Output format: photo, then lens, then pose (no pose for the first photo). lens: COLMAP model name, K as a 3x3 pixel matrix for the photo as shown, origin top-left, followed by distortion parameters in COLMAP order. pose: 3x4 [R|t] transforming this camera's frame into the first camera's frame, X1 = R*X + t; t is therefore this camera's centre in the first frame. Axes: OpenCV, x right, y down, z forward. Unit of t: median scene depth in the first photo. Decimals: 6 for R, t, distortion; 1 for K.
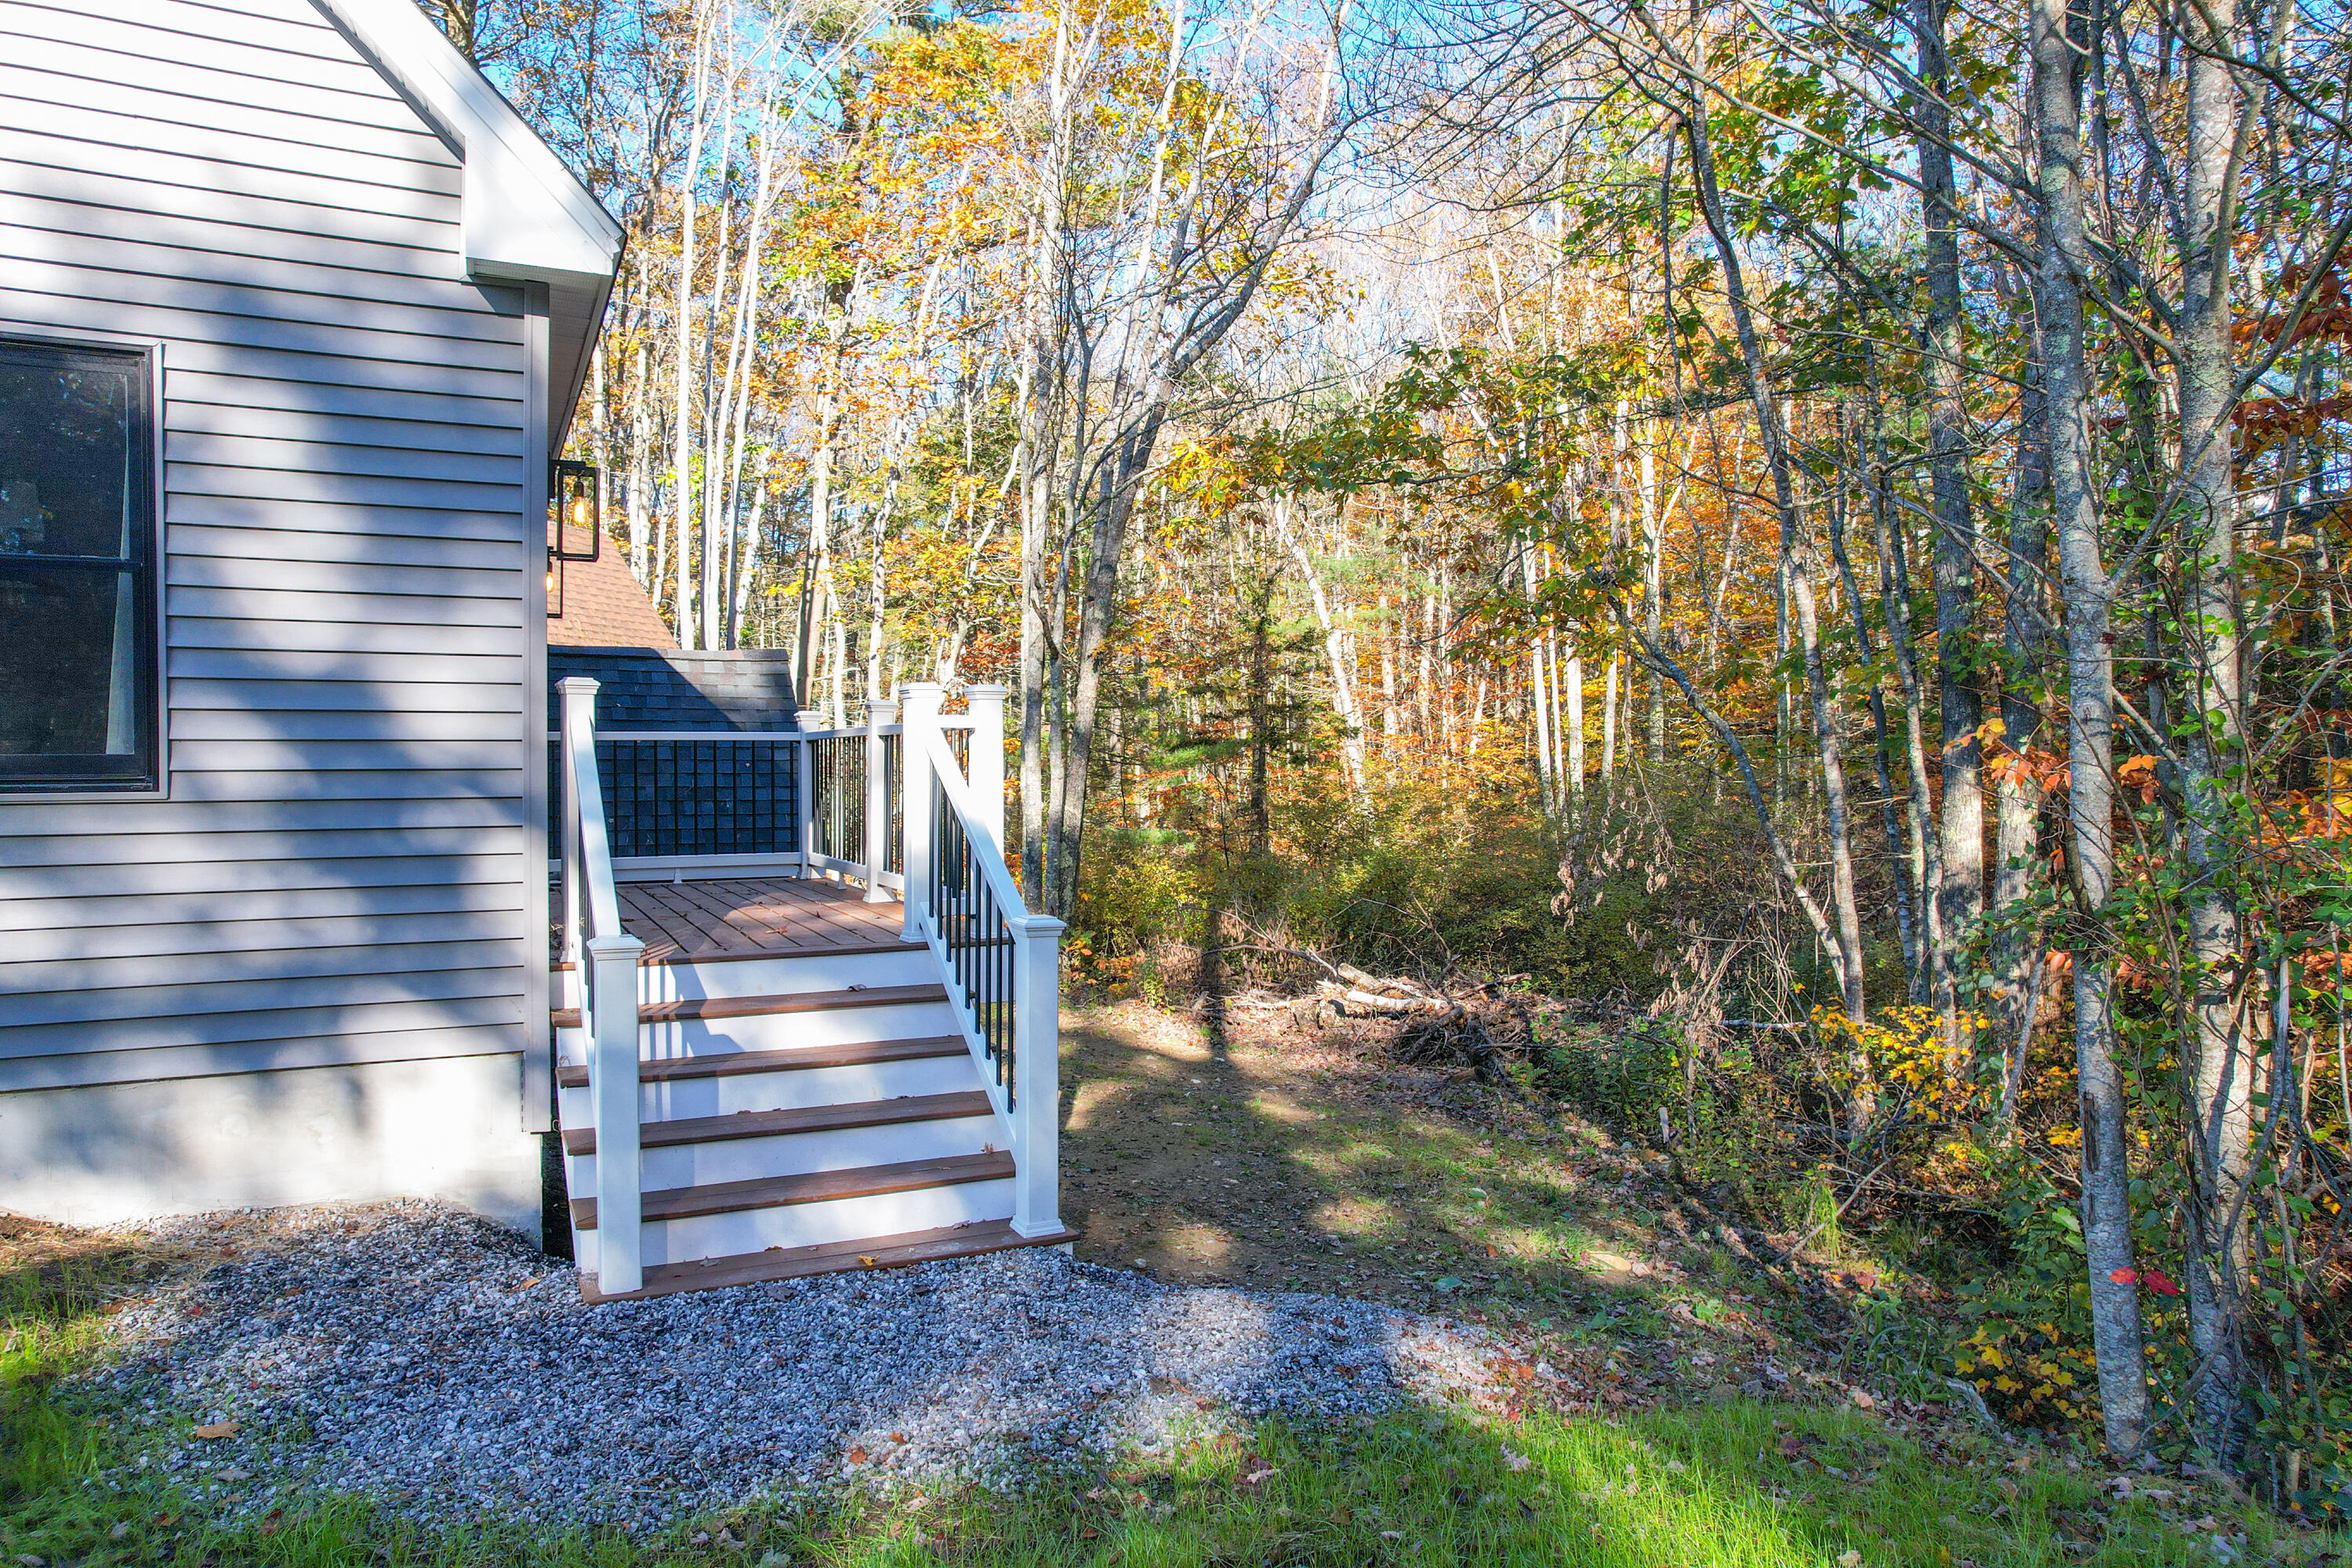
lens RADIAL K [[1474.4, 0, 1156.3], [0, 1474.4, 767.7], [0, 0, 1]] dist [-0.000267, -0.107939]
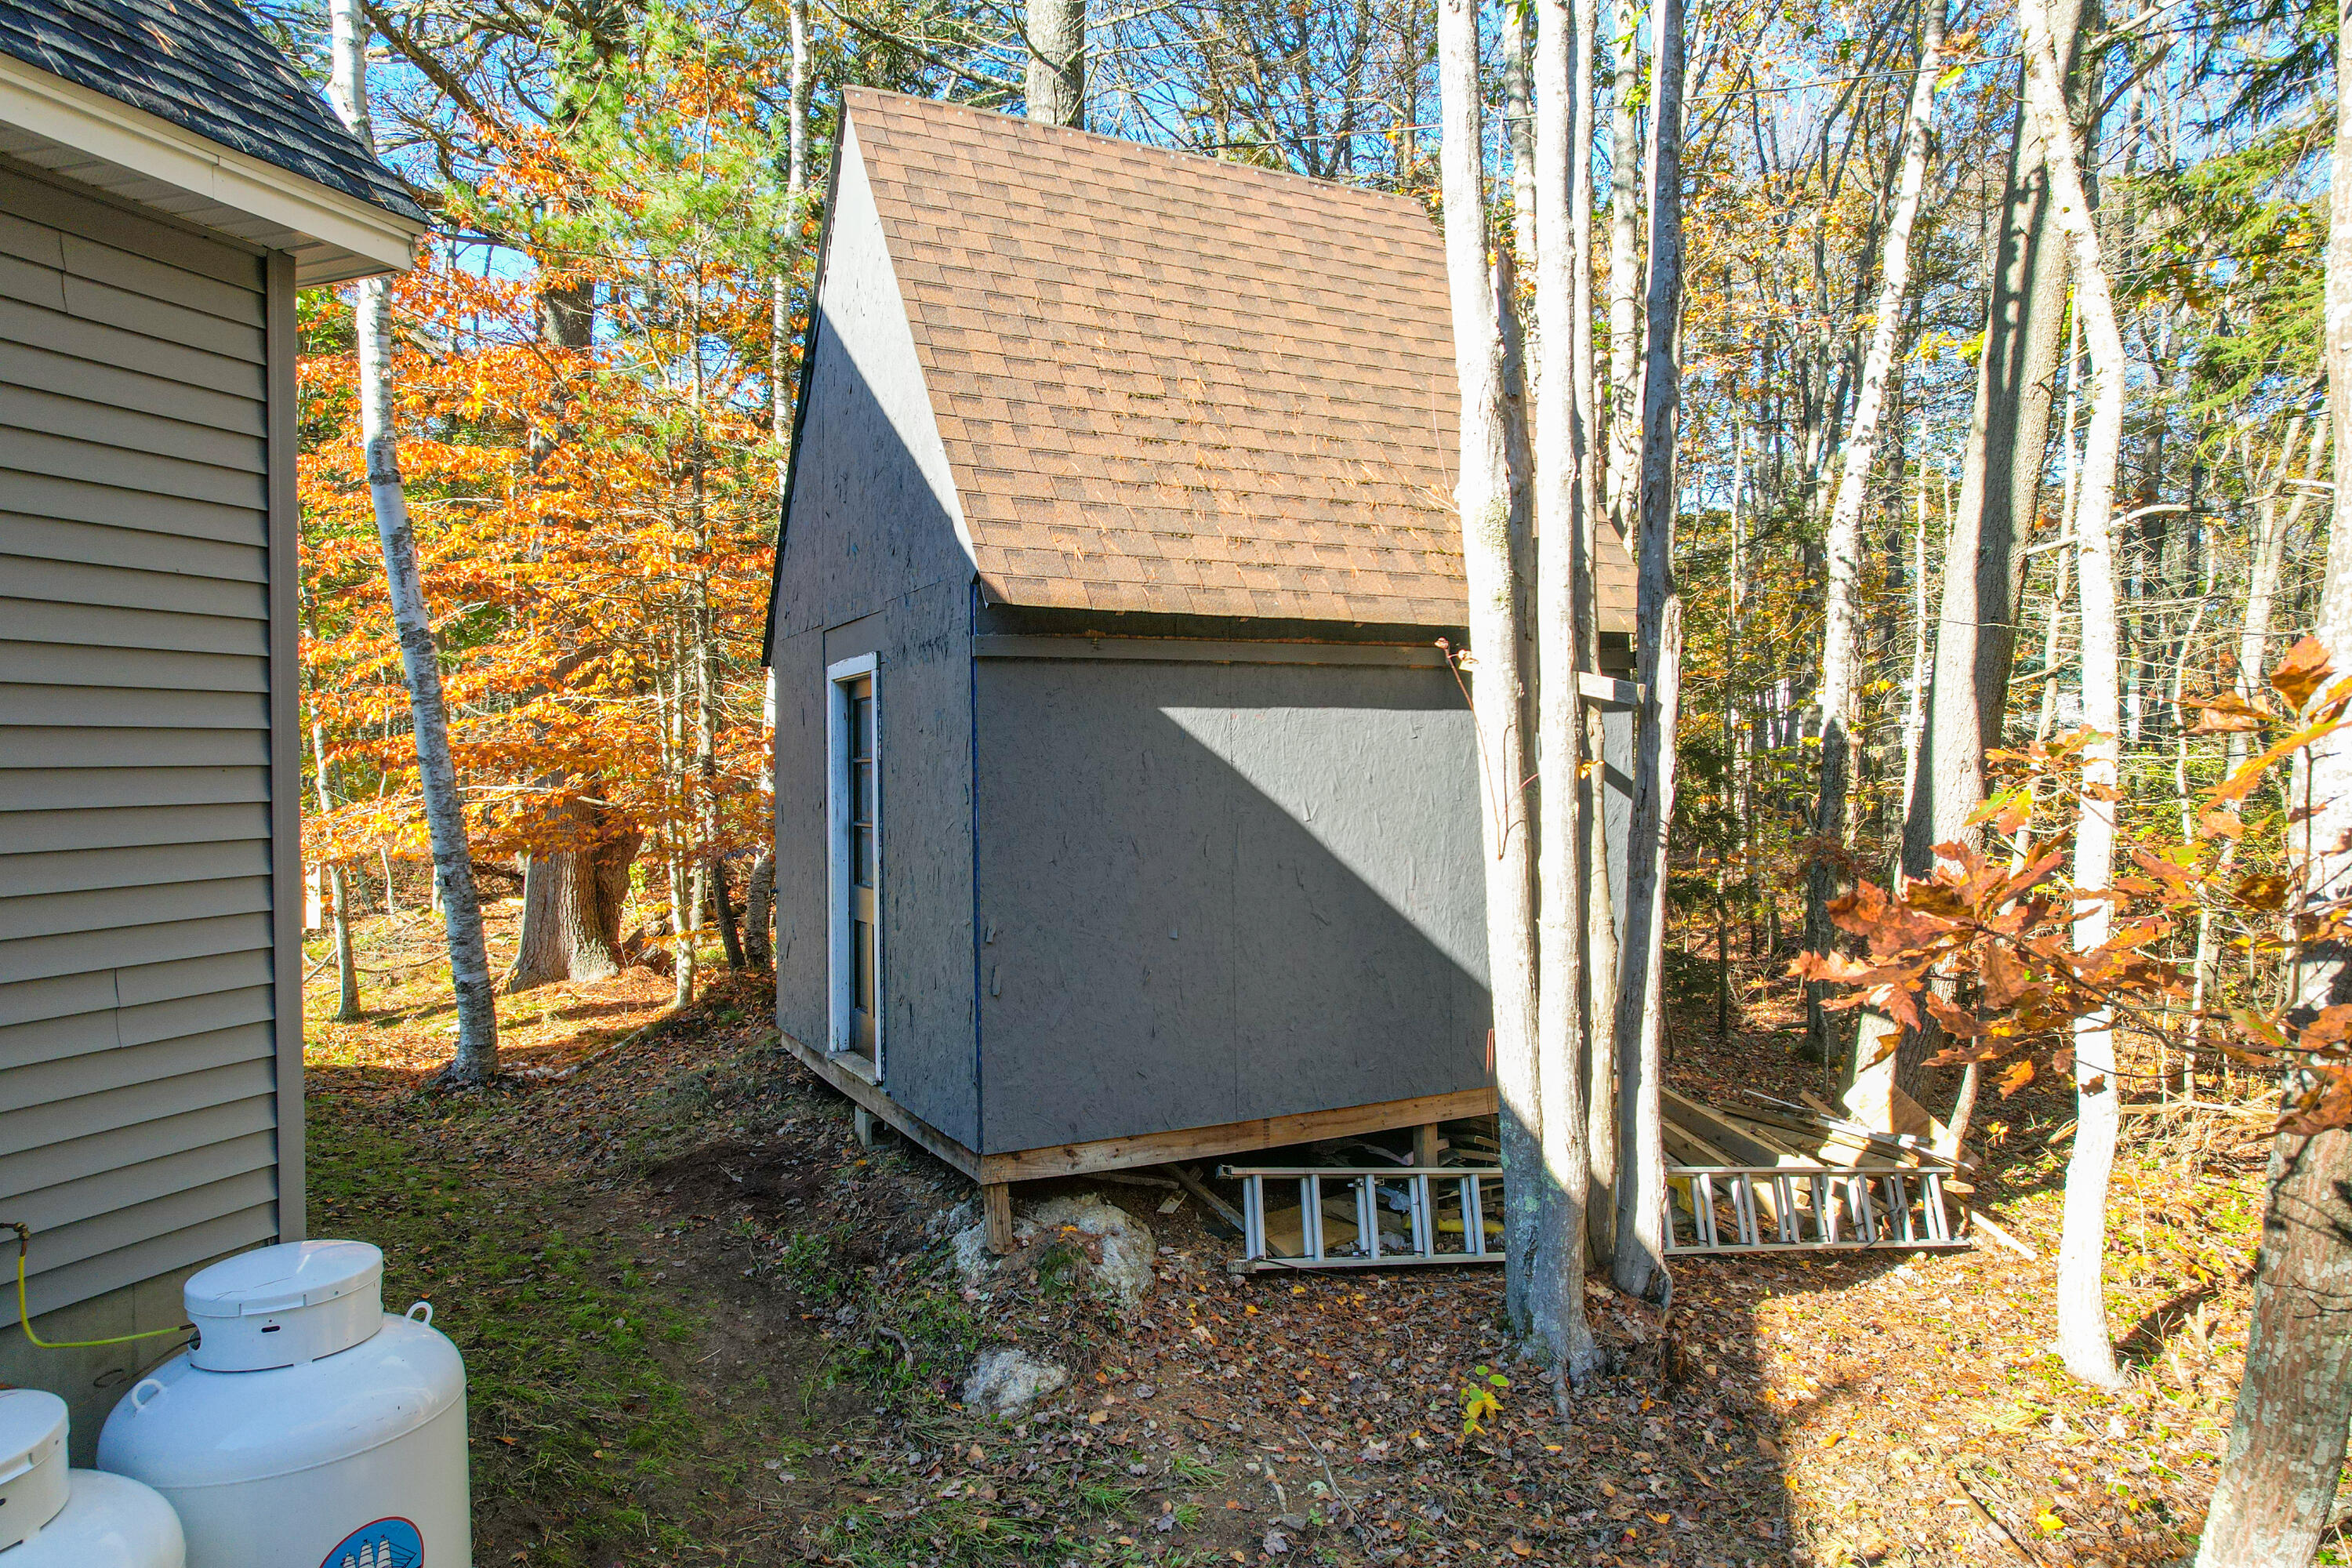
lens RADIAL K [[1535.0, 0, 1176.0], [0, 1535.0, 784.0], [0, 0, 1]] dist [-0.065777, 0.070378]
pose [[0.713372, 0.009535, -0.700721, -0.168699], [0.004969, 0.999813, 0.018664, -0.015307], [0.700768, -0.016796, 0.713192, 0.813518]]
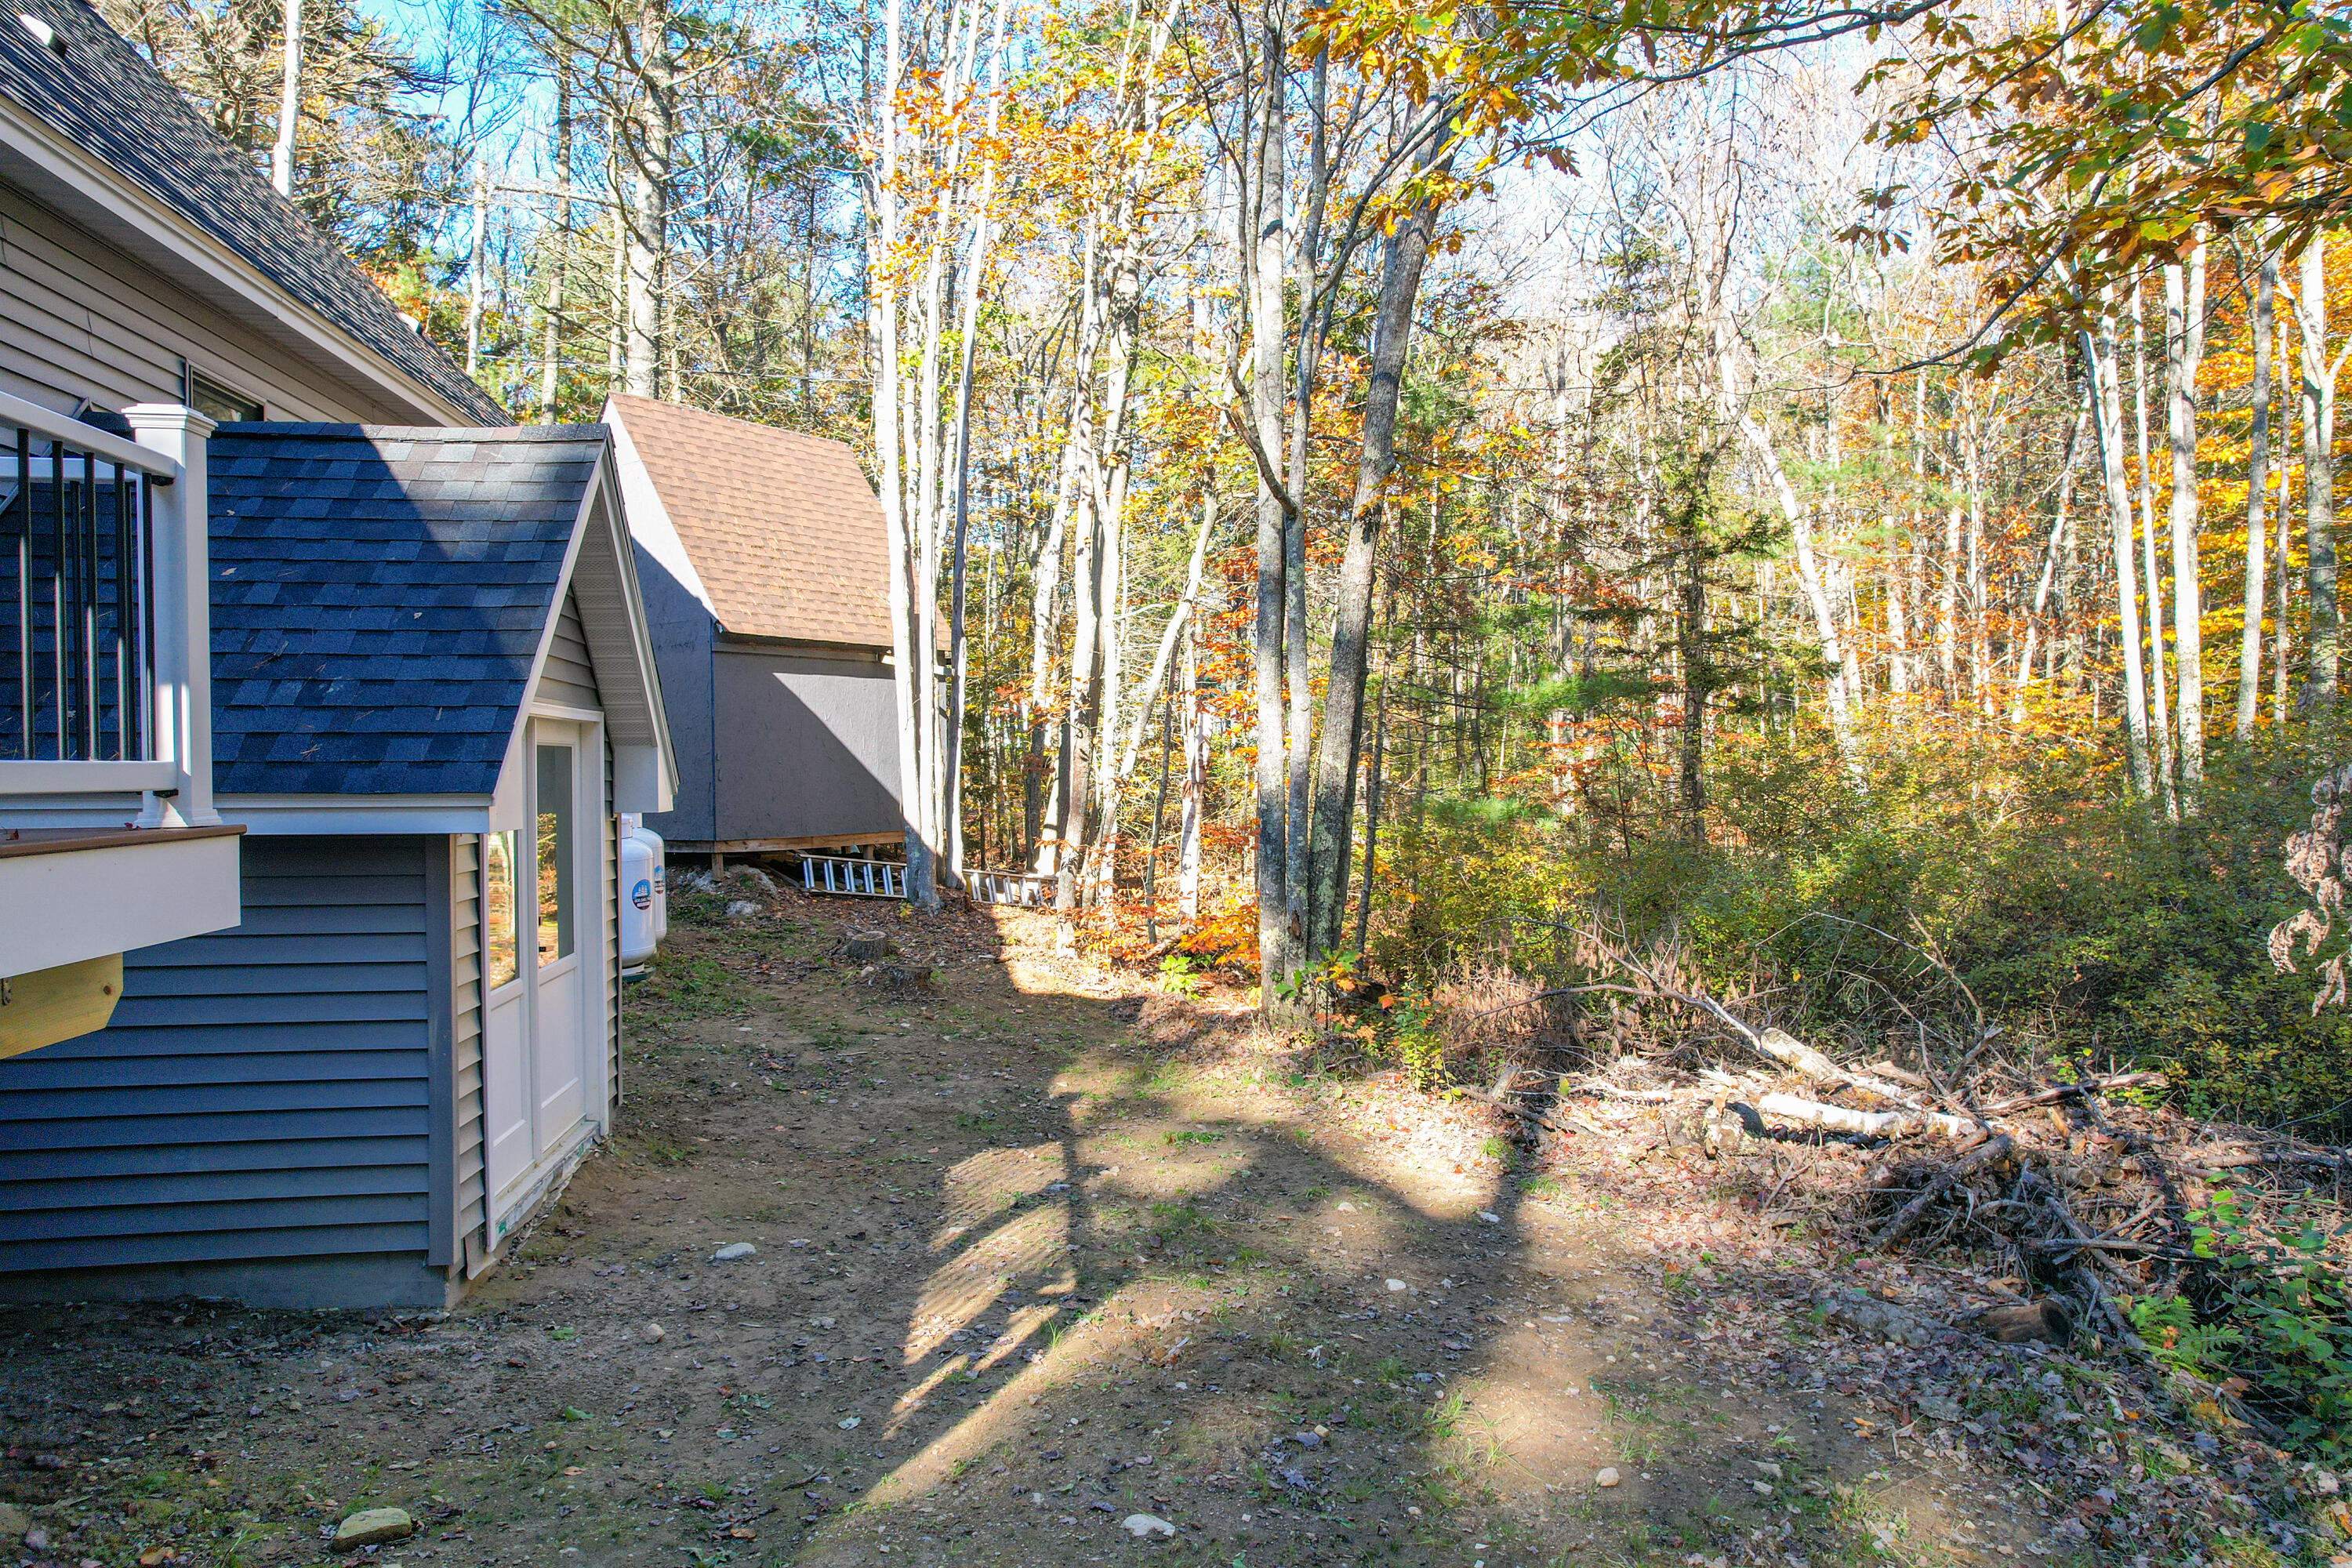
lens RADIAL K [[1510.7, 0, 1152.3], [0, 1510.7, 771.9], [0, 0, 1]] dist [-0.087132, 0.072292]
pose [[0.950503, -0.000211, -0.310714, 0.061624], [0.002240, 0.999978, 0.006175, 0.025200], [0.310706, -0.006565, 0.950483, 0.306636]]
